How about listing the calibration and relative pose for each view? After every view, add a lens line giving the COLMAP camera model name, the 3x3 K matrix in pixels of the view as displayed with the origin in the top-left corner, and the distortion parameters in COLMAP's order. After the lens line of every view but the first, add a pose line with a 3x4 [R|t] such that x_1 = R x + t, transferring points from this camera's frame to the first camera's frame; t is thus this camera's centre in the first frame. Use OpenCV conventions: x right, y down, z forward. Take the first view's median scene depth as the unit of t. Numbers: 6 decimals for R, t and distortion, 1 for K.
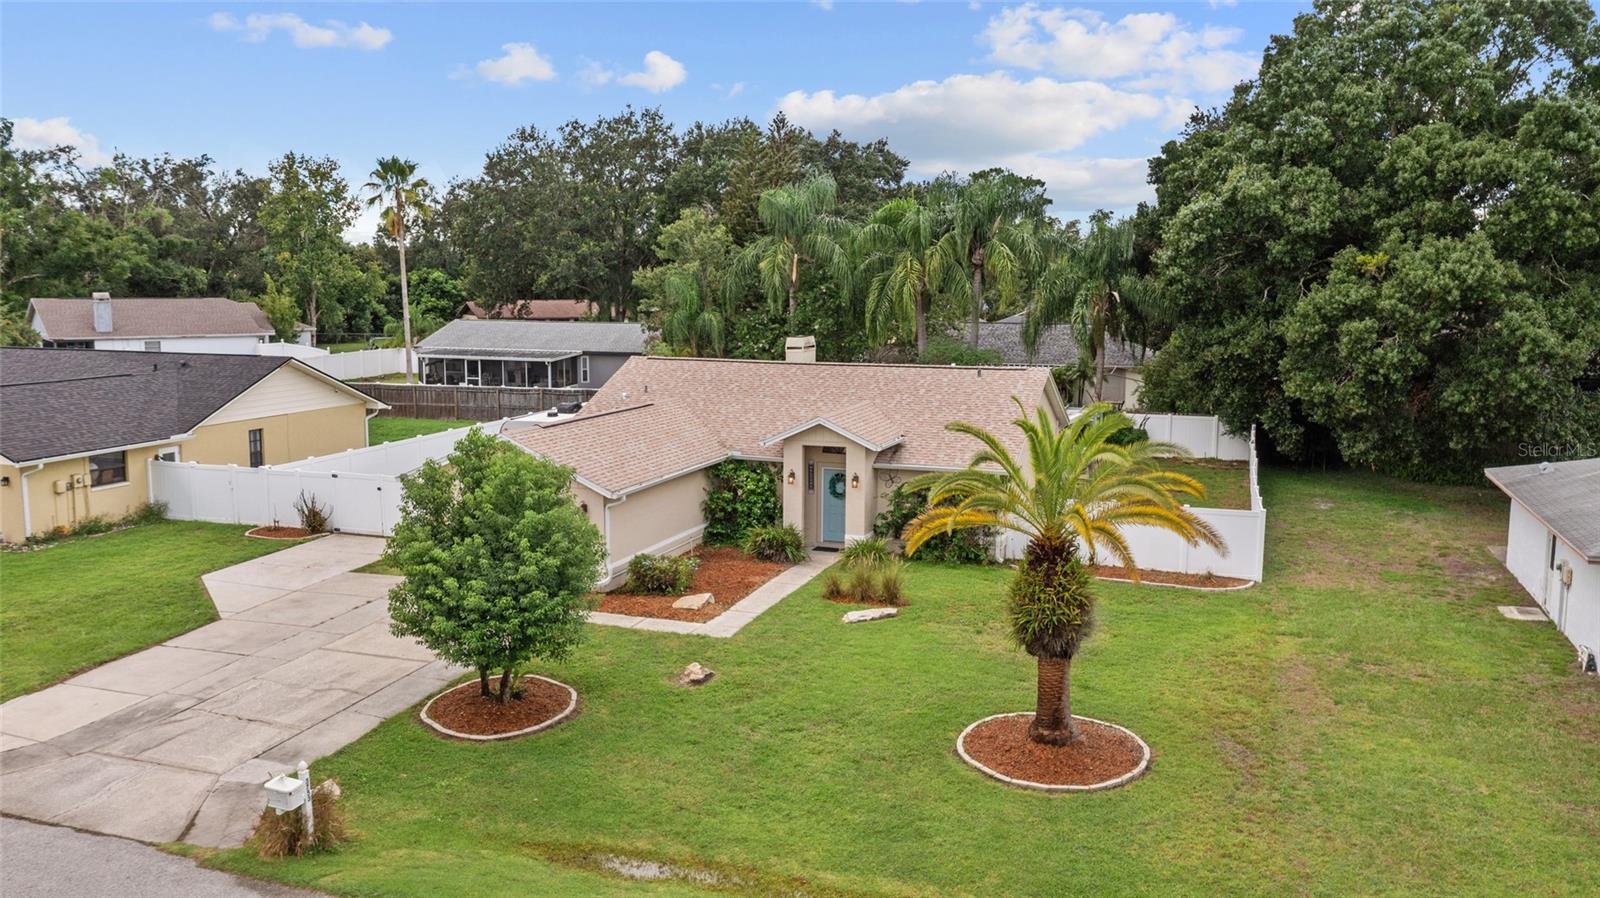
lens RADIAL K [[1267.5, 0, 796.3], [0, 1267.5, 446.3], [0, 0, 1]] dist [-0.001931, 0.004536]
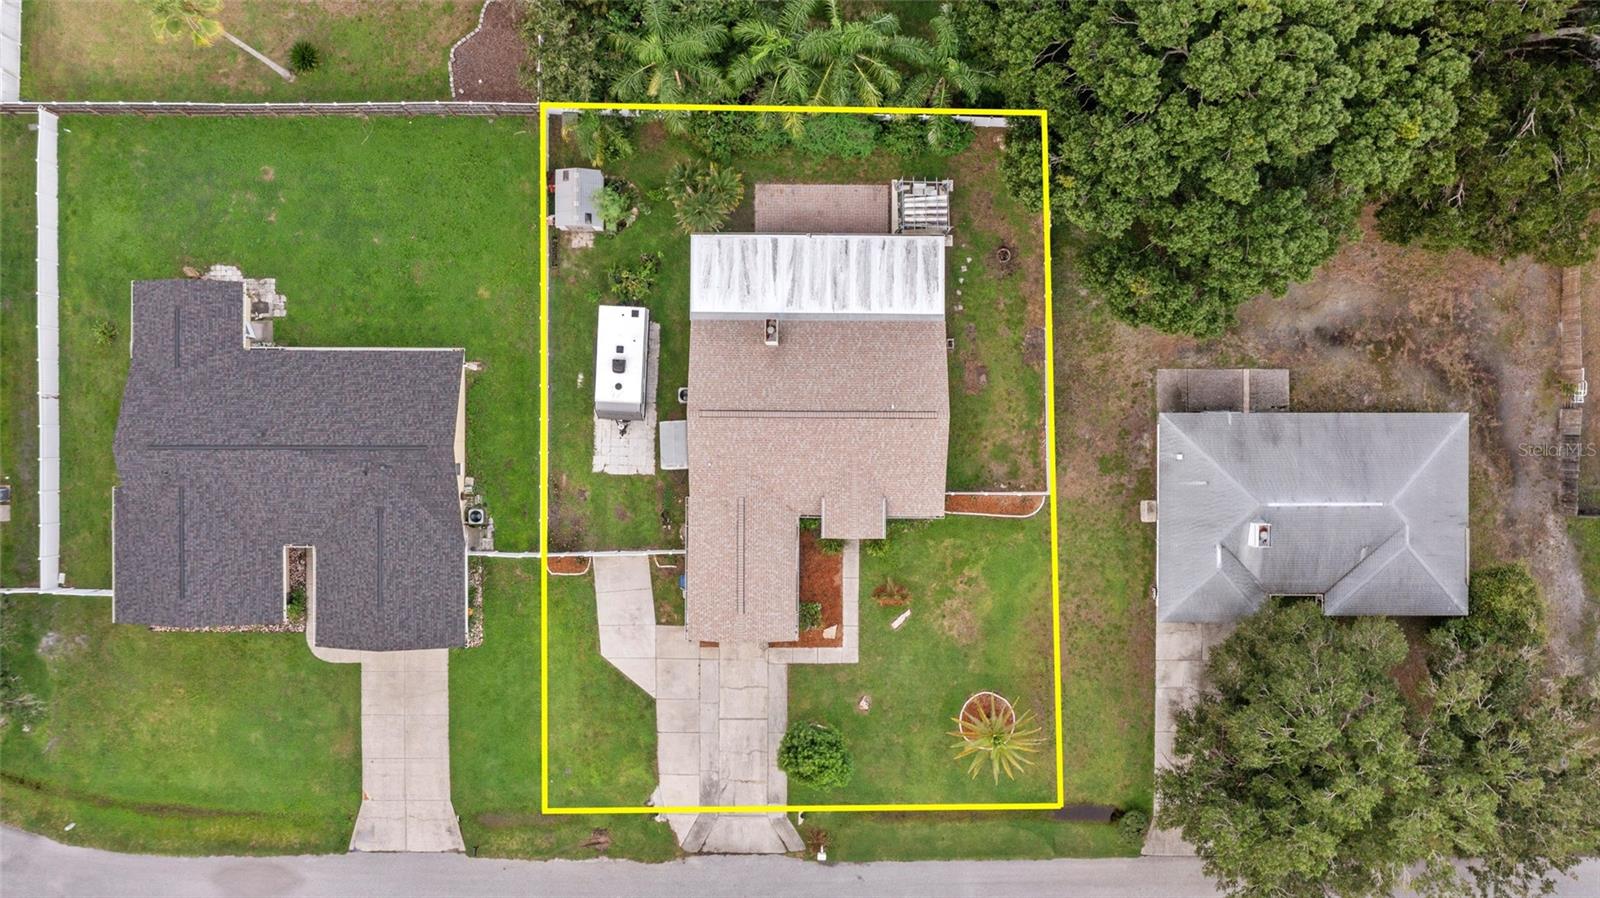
lens RADIAL K [[1267.5, 0, 796.3], [0, 1267.5, 446.3], [0, 0, 1]] dist [-0.001931, 0.004536]
pose [[0.942745, -0.333349, -0.010482, 0.002053], [0.052943, 0.118551, 0.991536, -2.269225], [-0.329284, -0.935320, 0.129412, 0.996547]]
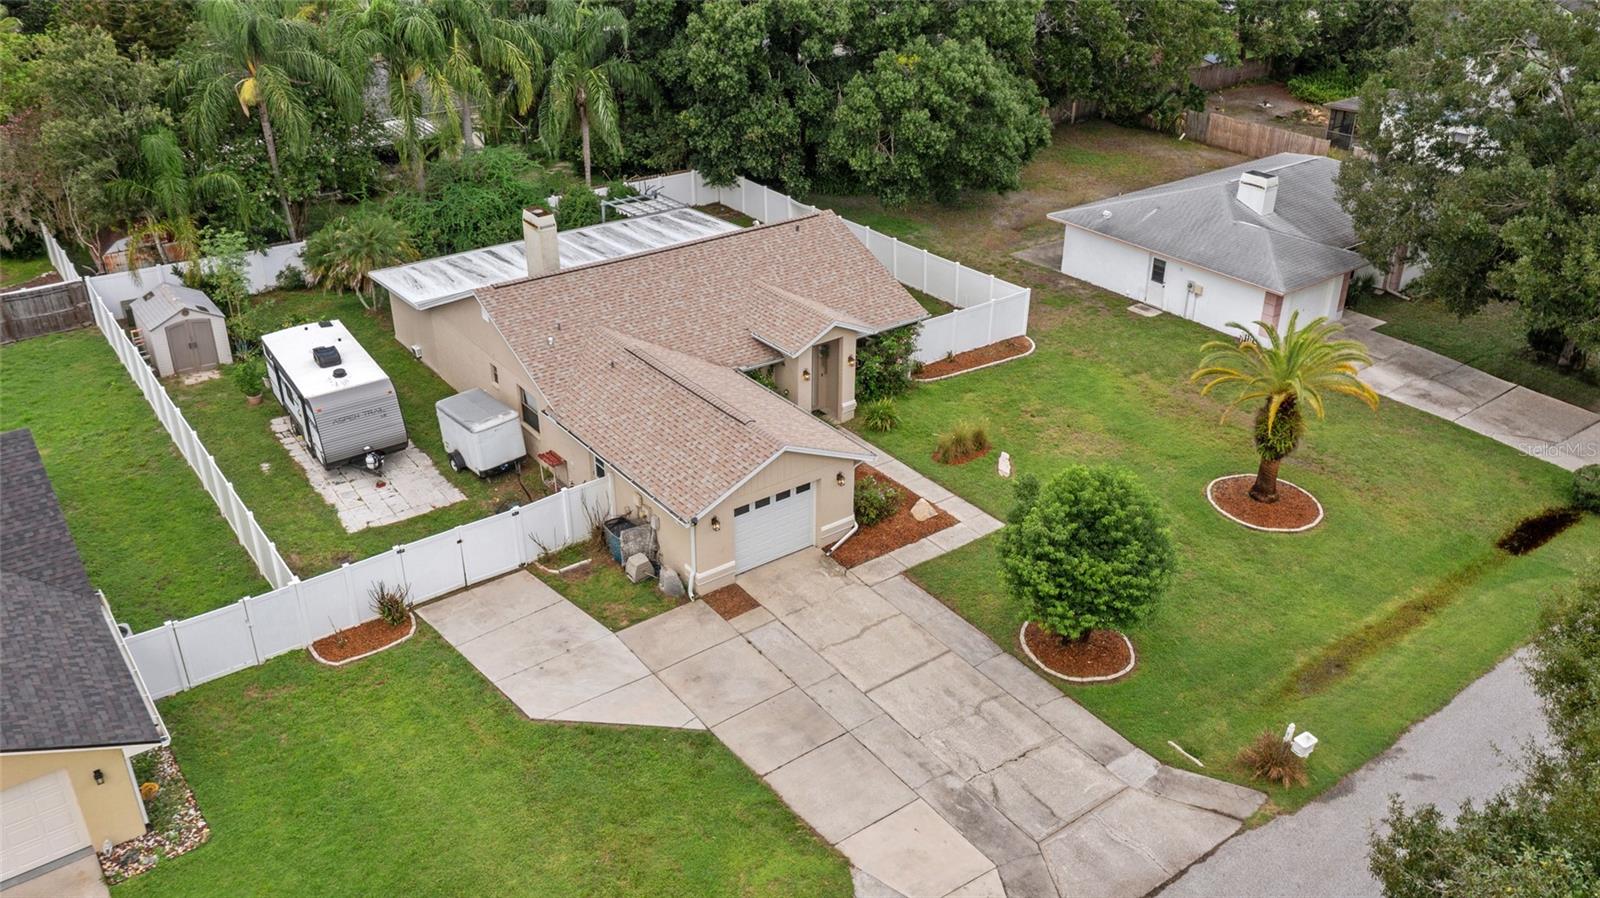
lens RADIAL K [[1267.5, 0, 796.3], [0, 1267.5, 446.3], [0, 0, 1]] dist [-0.001931, 0.004536]
pose [[0.552612, -0.389832, 0.736649, -1.001774], [0.110993, 0.910417, 0.398525, -0.427513], [-0.826015, -0.138467, 0.546376, 0.410863]]
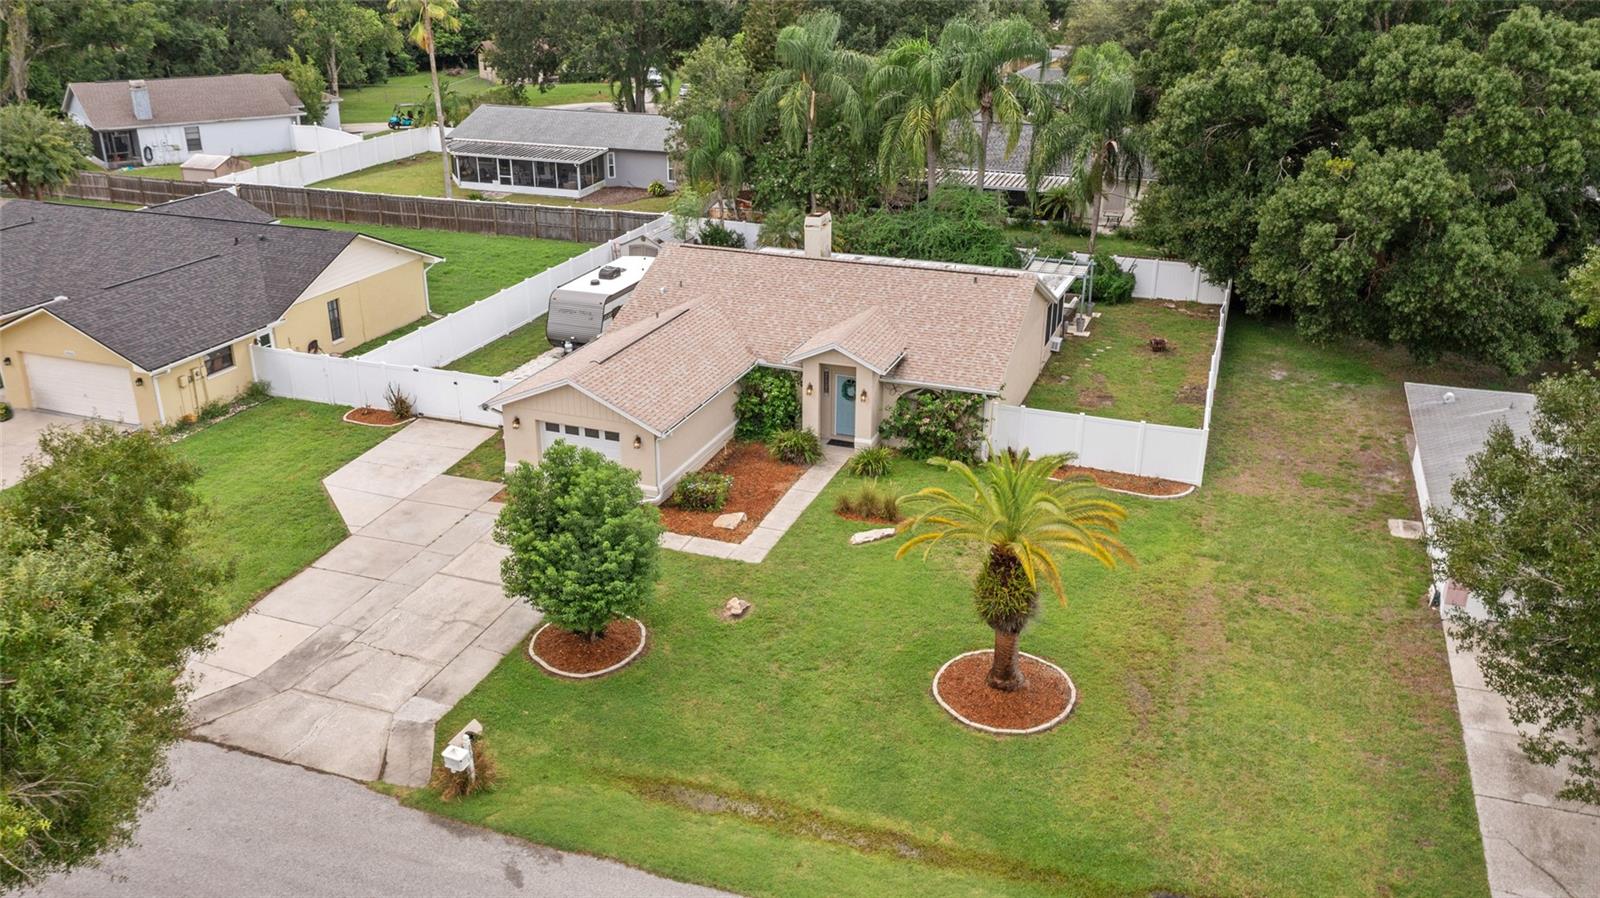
lens RADIAL K [[1267.5, 0, 796.3], [0, 1267.5, 446.3], [0, 0, 1]] dist [-0.001931, 0.004536]
pose [[0.999917, 0.002811, -0.012539, -0.001336], [0.000395, 0.968605, 0.248603, -0.243386], [0.012844, -0.248587, 0.968524, -0.168991]]
